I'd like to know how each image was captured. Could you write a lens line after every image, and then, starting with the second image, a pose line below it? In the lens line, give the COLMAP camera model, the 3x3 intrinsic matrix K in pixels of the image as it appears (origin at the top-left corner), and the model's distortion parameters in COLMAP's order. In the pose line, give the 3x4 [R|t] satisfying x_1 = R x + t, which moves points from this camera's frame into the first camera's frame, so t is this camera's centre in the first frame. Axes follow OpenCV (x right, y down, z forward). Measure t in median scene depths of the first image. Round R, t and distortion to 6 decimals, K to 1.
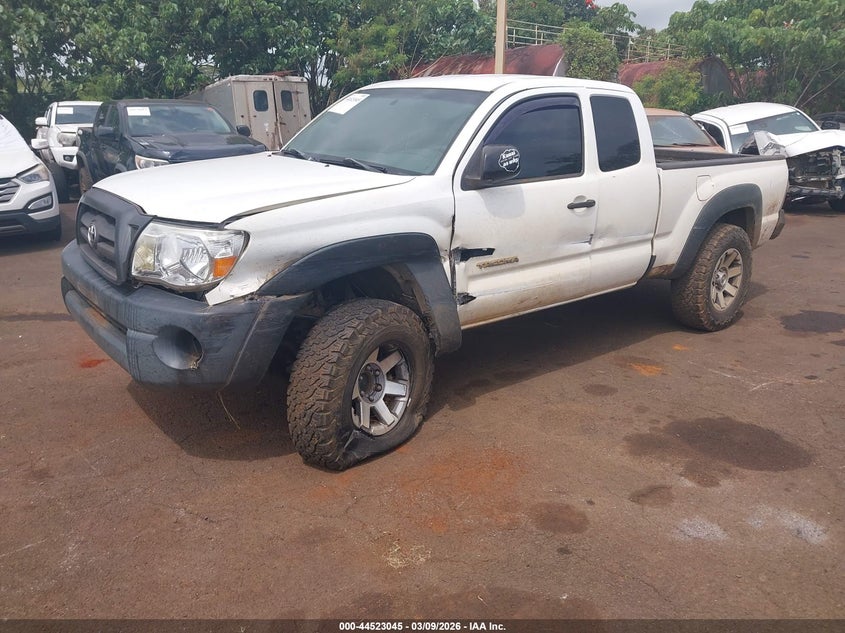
lens RADIAL K [[625.9, 0, 422.5], [0, 625.9, 316.5], [0, 0, 1]] dist [0.008472, 0.006333]
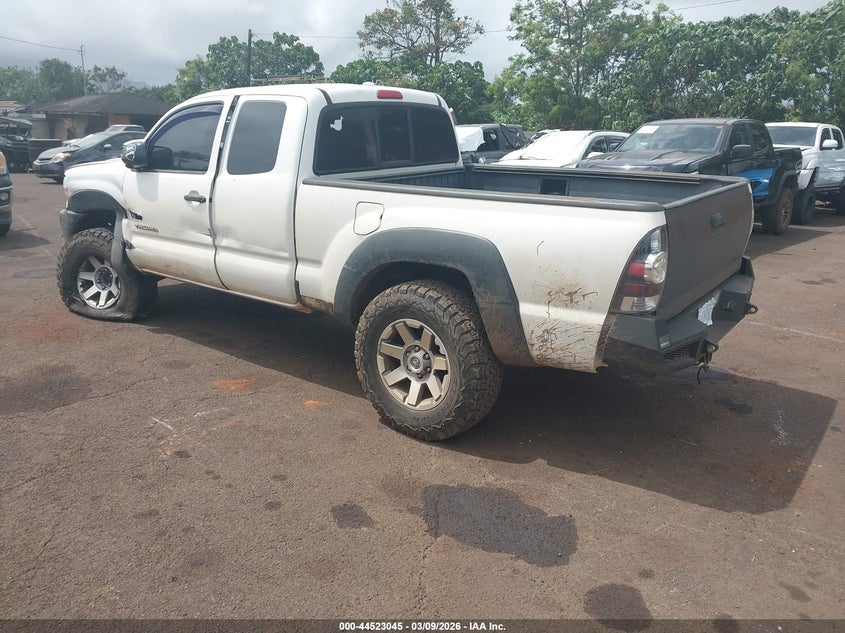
lens RADIAL K [[625.9, 0, 422.5], [0, 625.9, 316.5], [0, 0, 1]] dist [0.008472, 0.006333]
pose [[0.276600, 0.274874, -0.920835, 1.473962], [-0.306894, 0.933309, 0.186413, -0.318814], [0.910664, 0.231037, 0.342510, 1.040185]]
